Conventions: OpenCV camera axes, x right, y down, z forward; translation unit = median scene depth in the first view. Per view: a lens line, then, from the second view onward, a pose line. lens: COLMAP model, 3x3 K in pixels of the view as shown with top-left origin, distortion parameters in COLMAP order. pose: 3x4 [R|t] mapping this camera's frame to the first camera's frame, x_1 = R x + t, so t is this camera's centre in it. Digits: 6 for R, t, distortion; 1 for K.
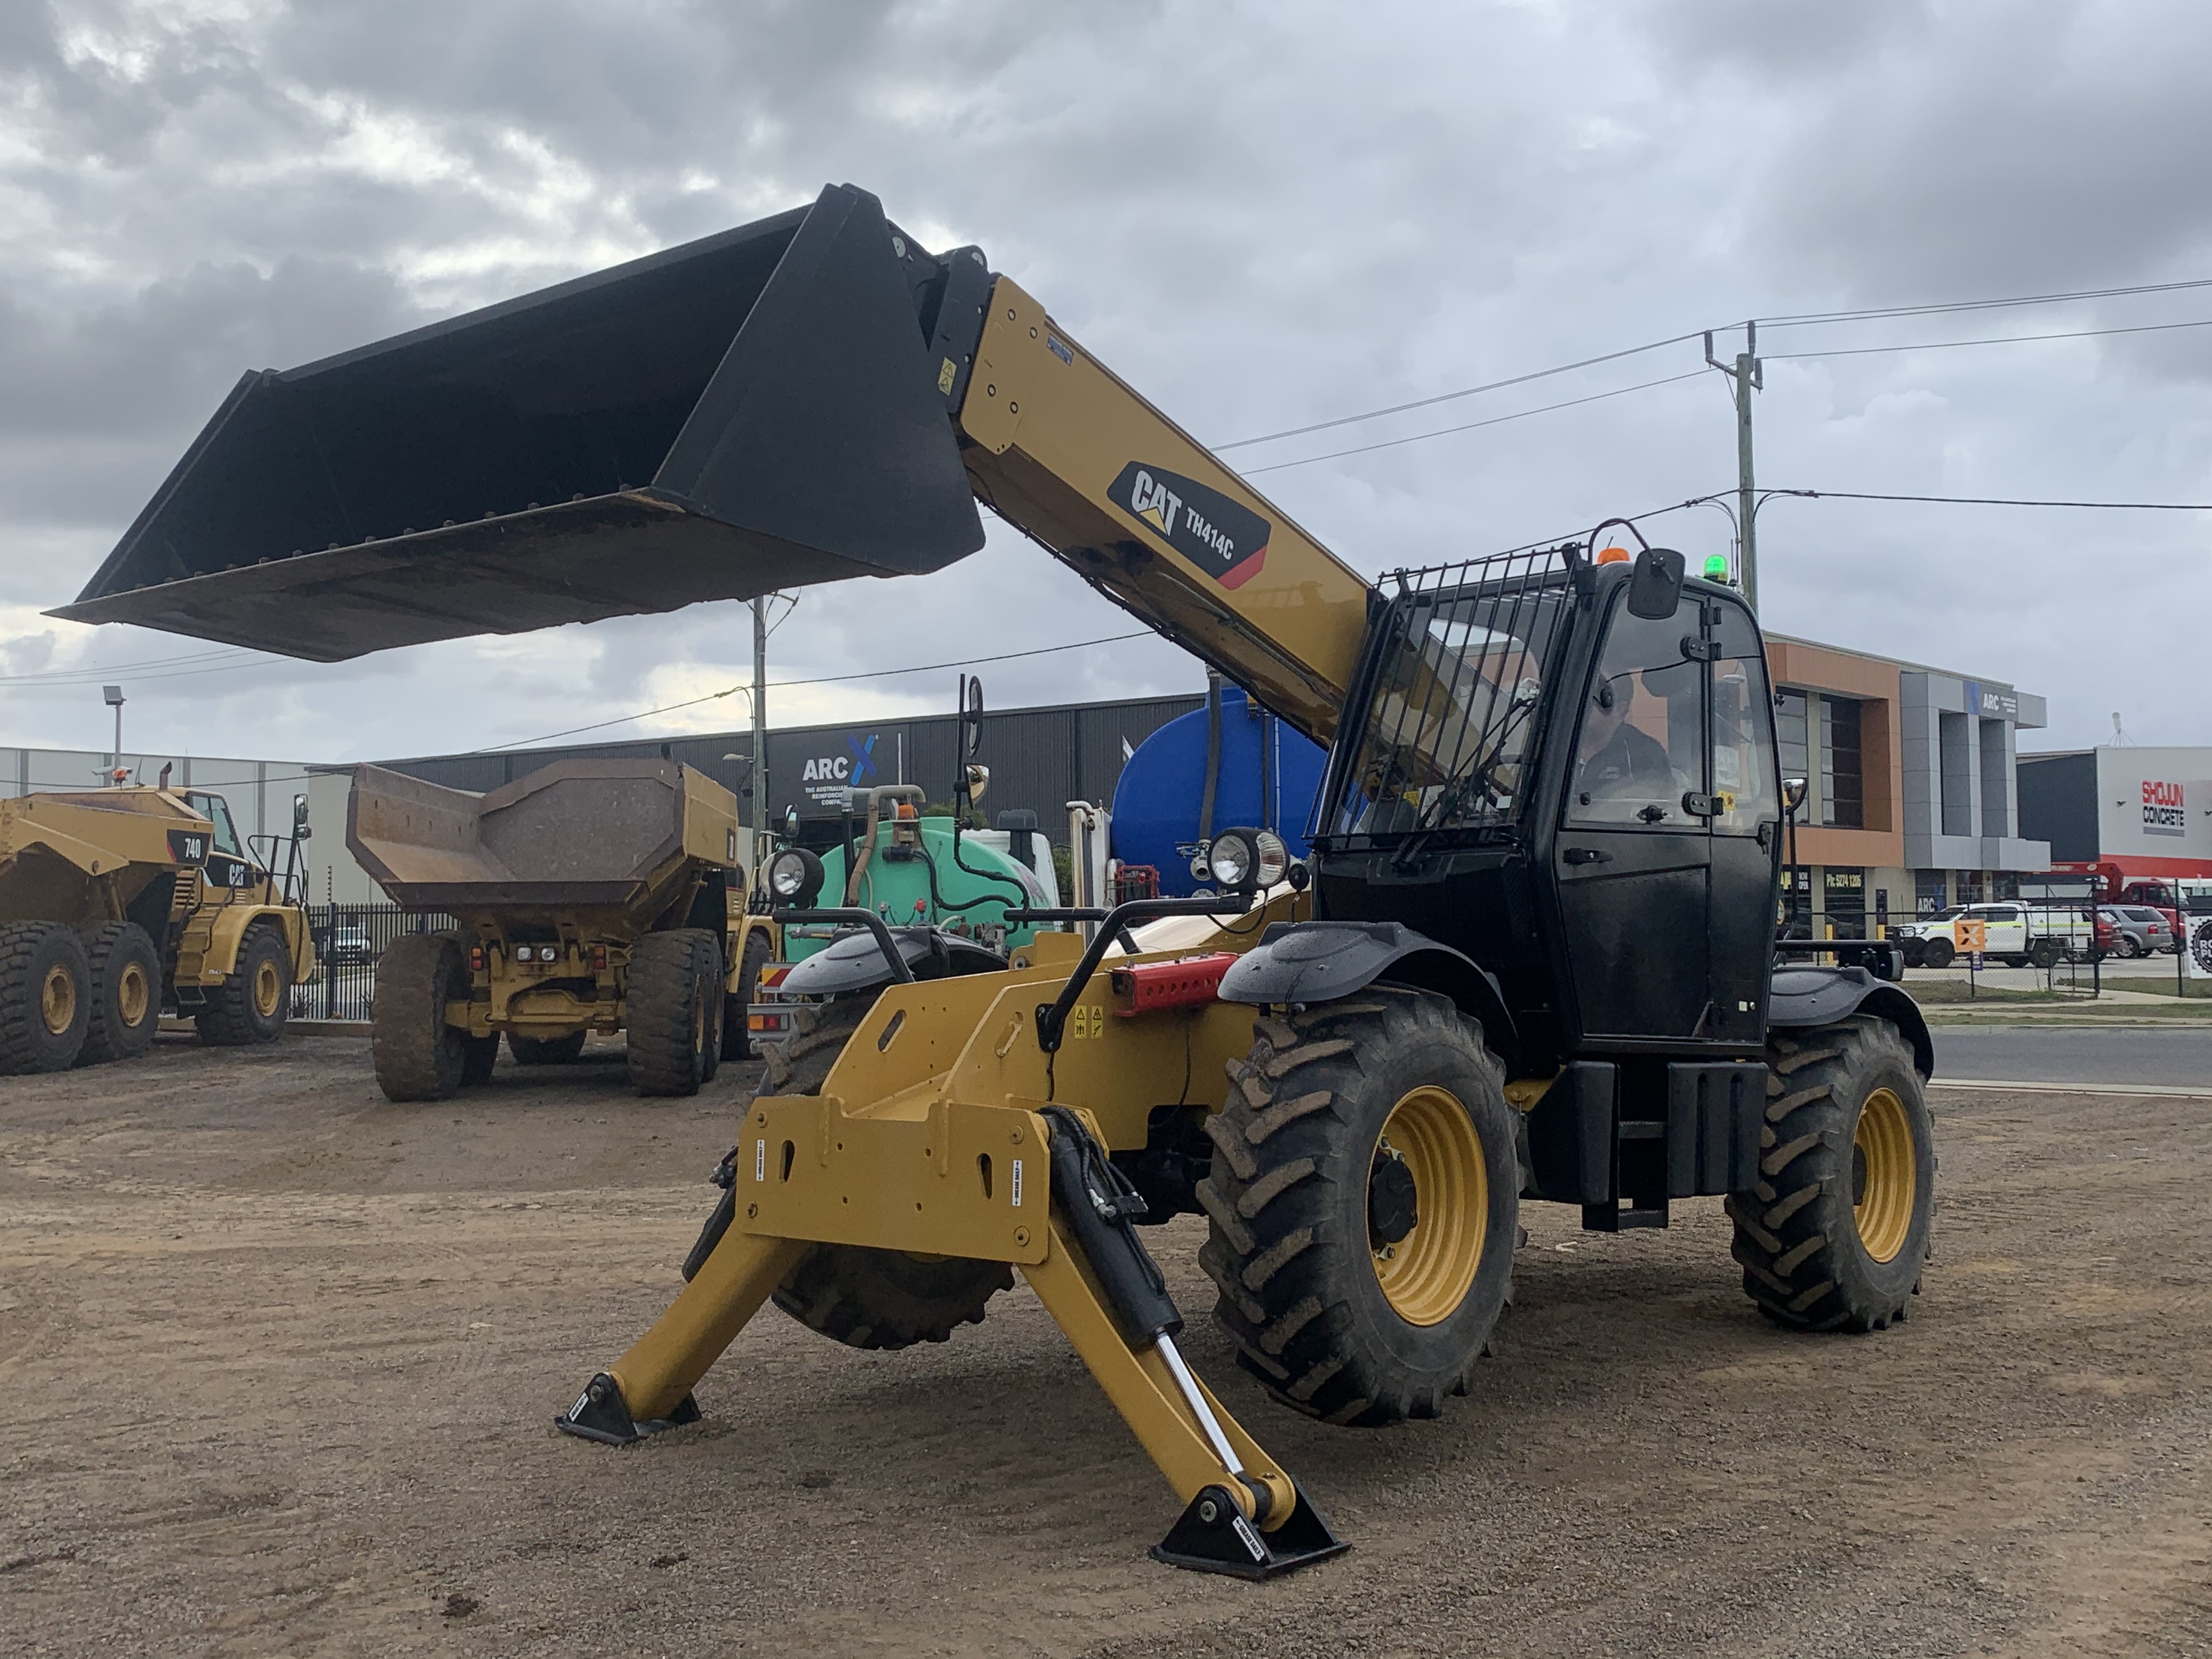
lens RADIAL K [[2256.8, 0, 1082.9], [0, 2256.8, 771.9], [0, 0, 1]] dist [0.100174, 0.000000]
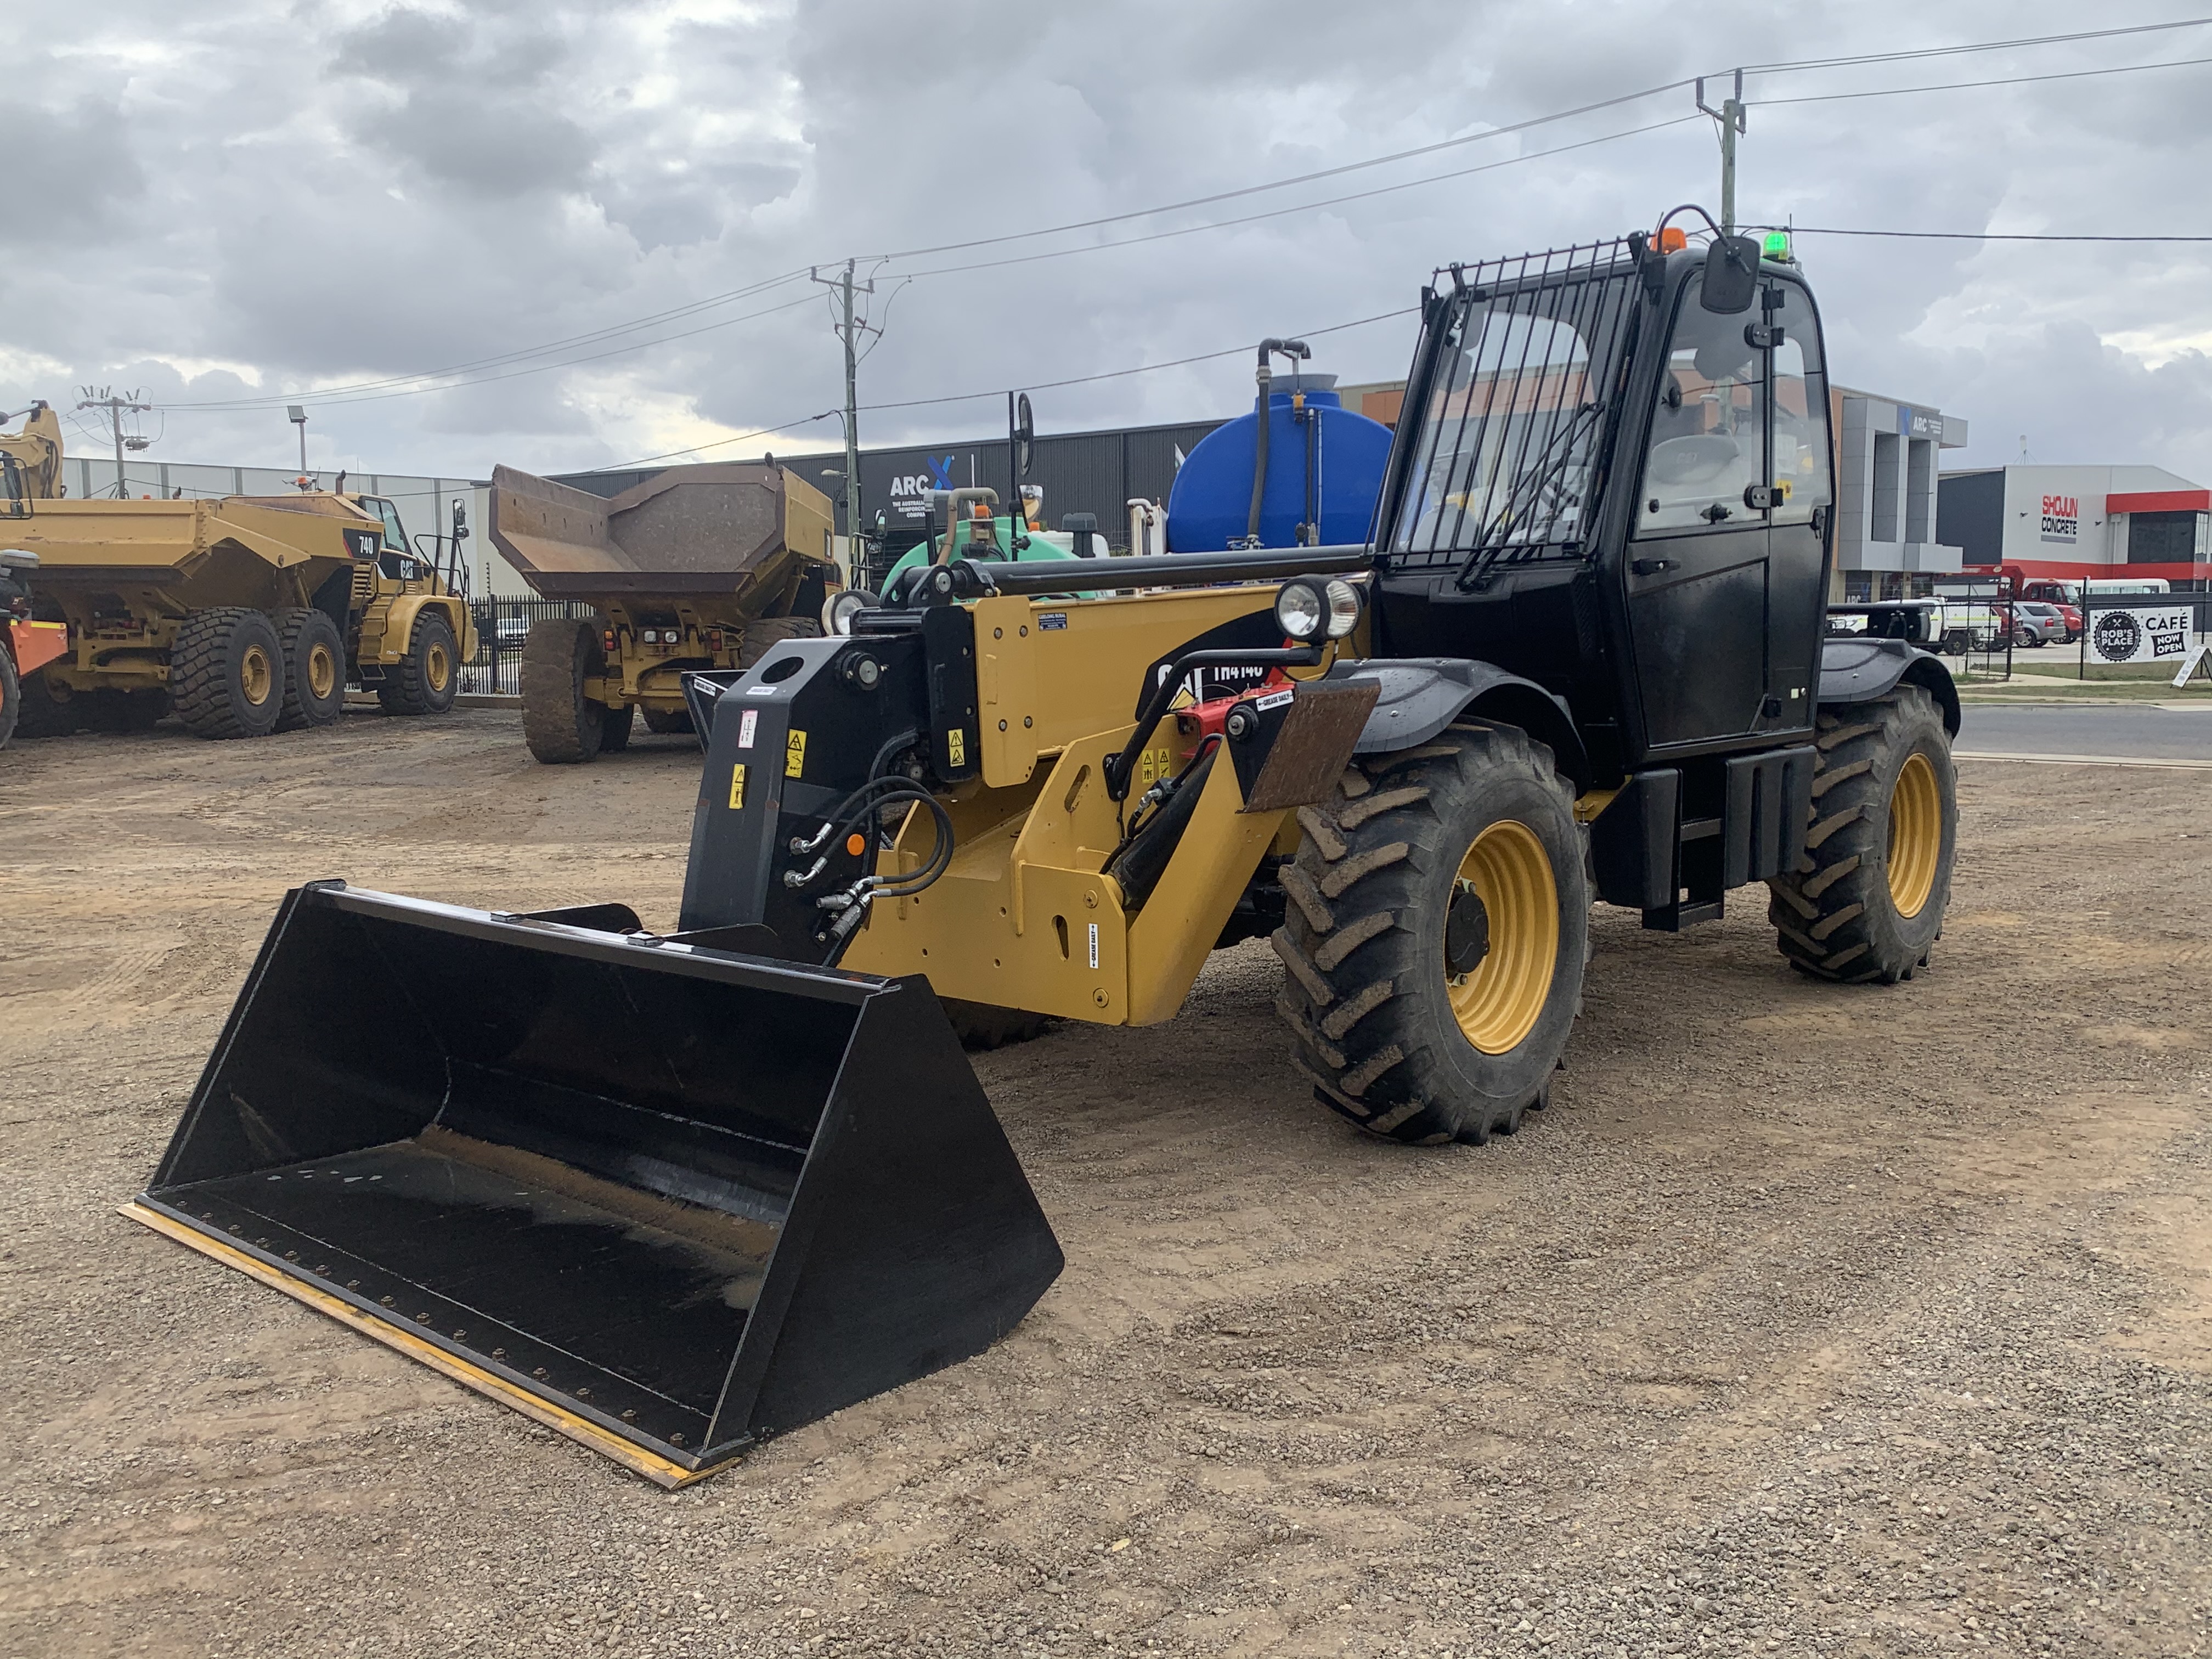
lens RADIAL K [[1940.2, 0, 1096.3], [0, 1940.2, 823.7], [0, 0, 1]] dist [0.008642, -0.037626]
pose [[0.998696, -0.044440, -0.025133, -0.003197], [0.048774, 0.975965, 0.212398, -0.042898], [0.015090, -0.213347, 0.976860, 0.145277]]
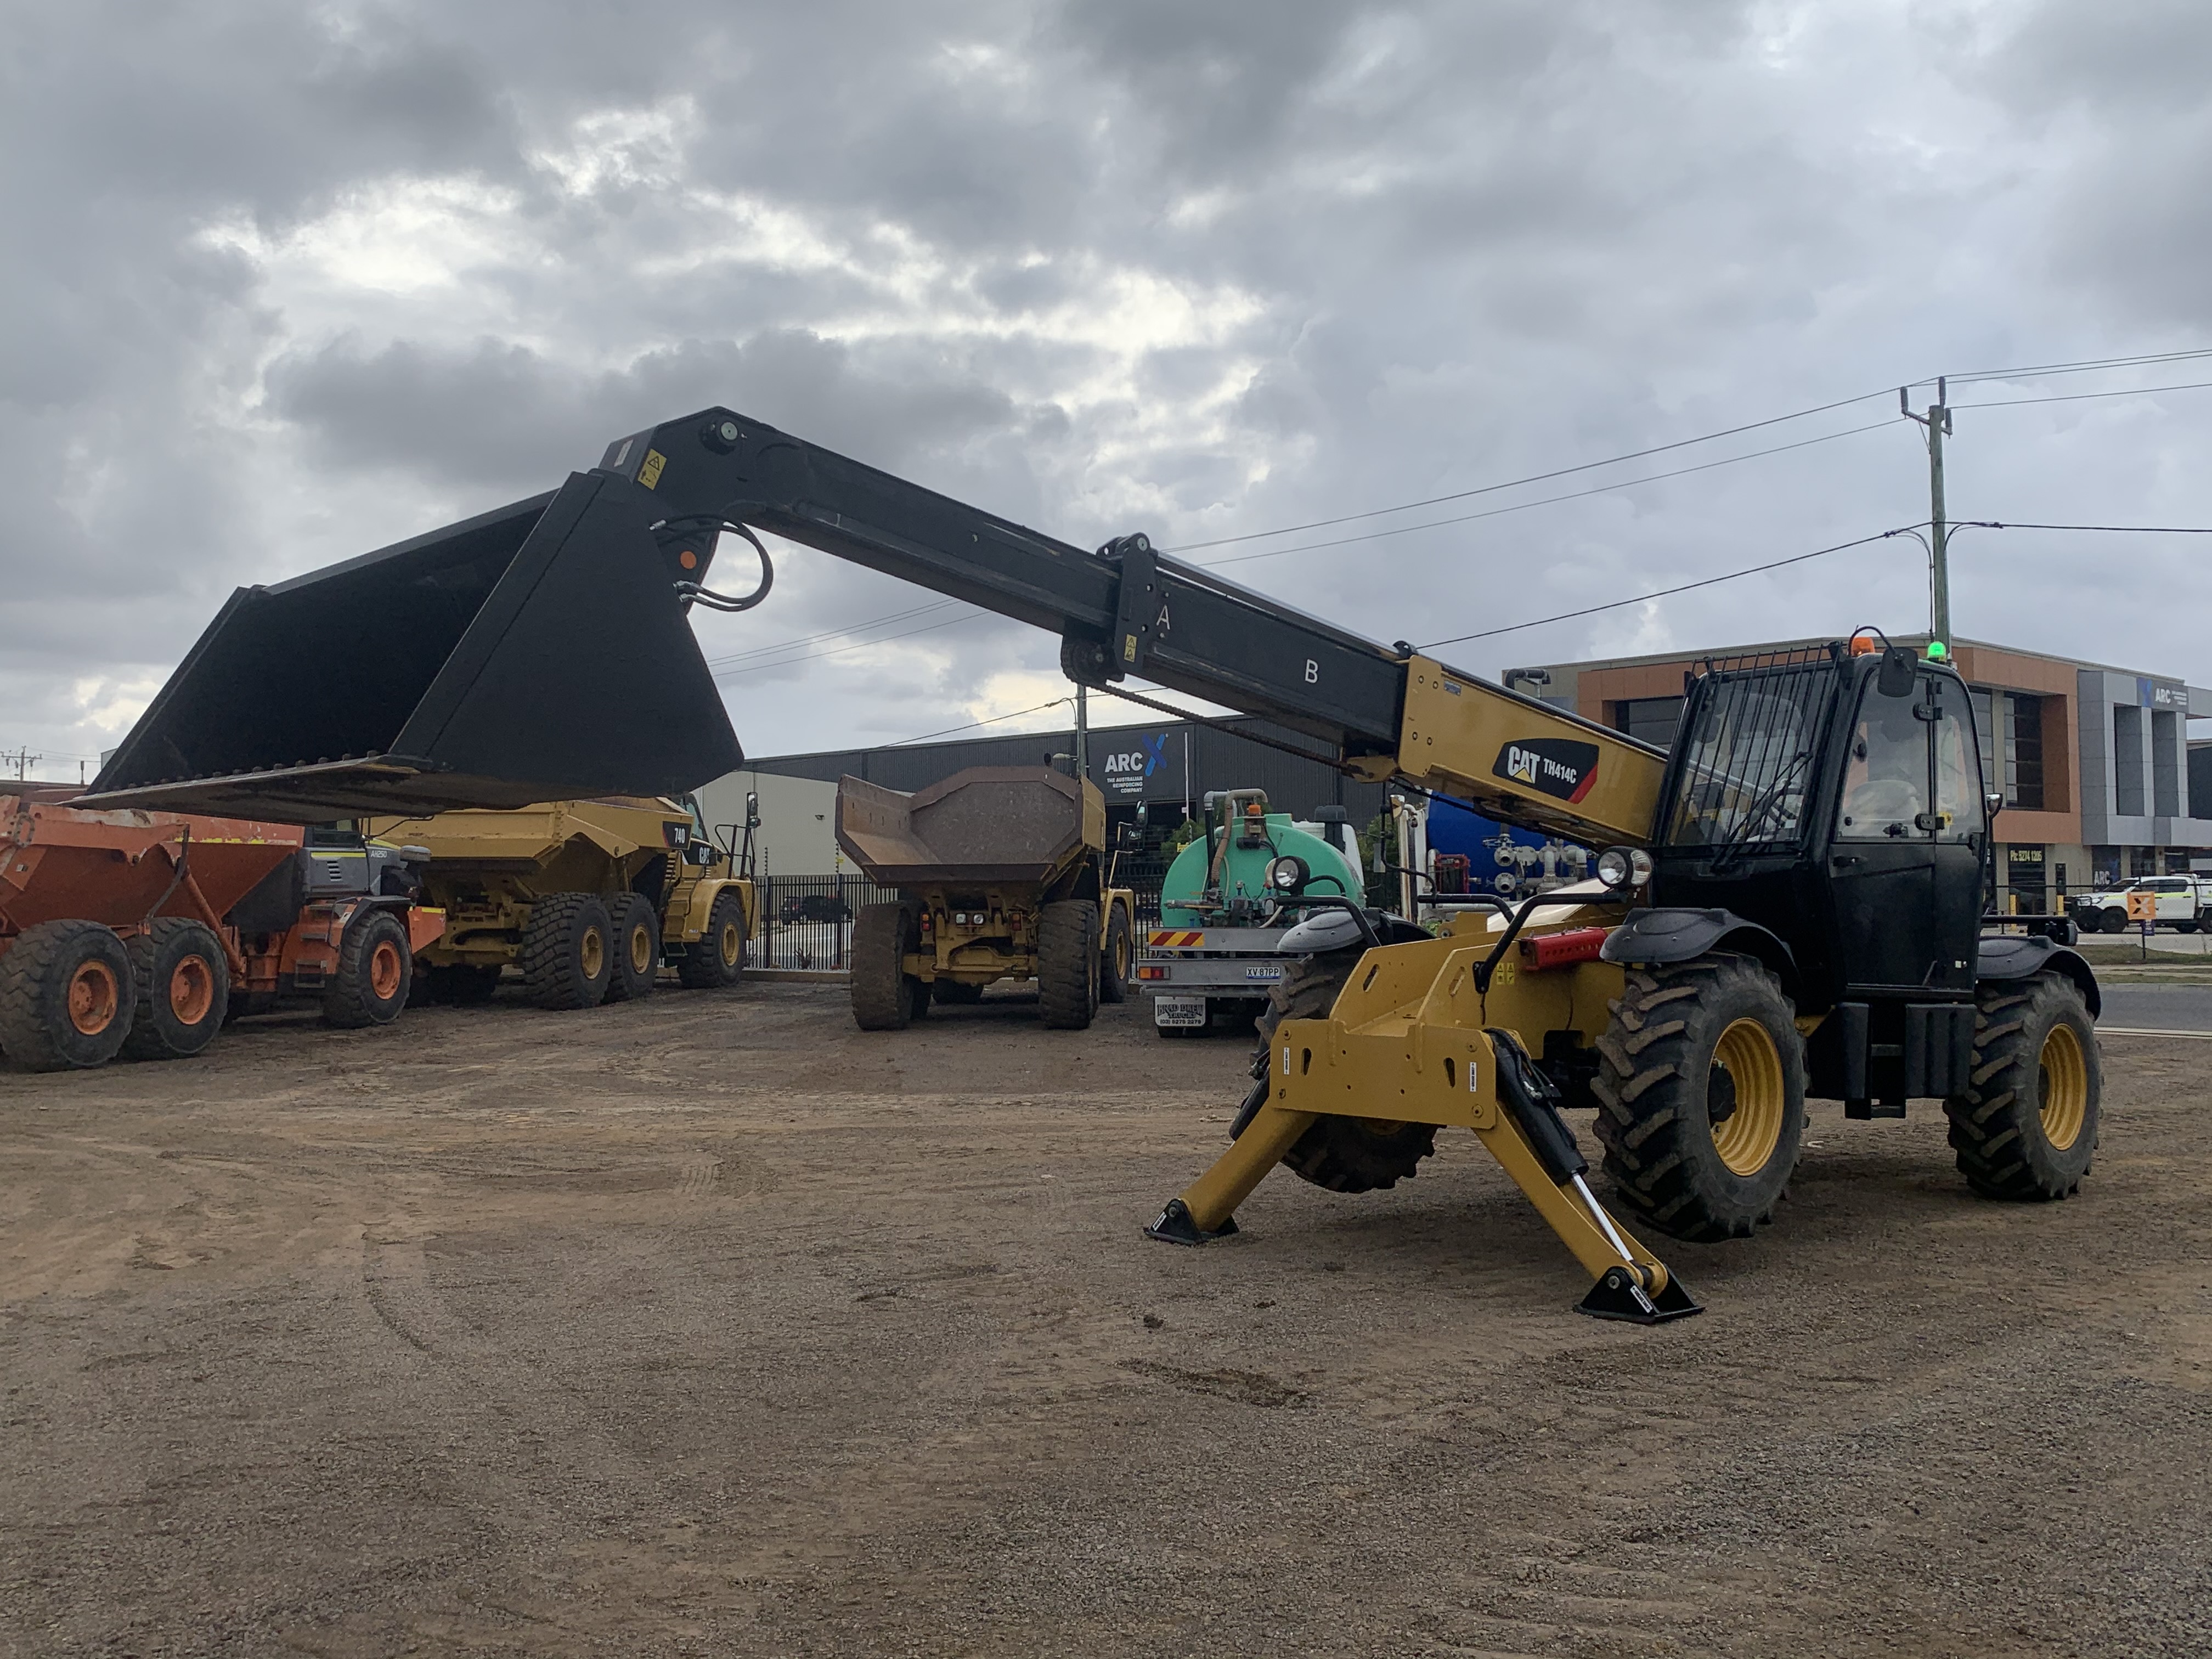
lens RADIAL K [[1967.0, 0, 1086.5], [0, 1967.0, 780.7], [0, 0, 1]] dist [0.015215, 0.040417]
pose [[0.992670, -0.005105, -0.120748, -0.104879], [0.006409, 0.999925, 0.010411, -0.029582], [0.120686, -0.011108, 0.992629, -0.295778]]
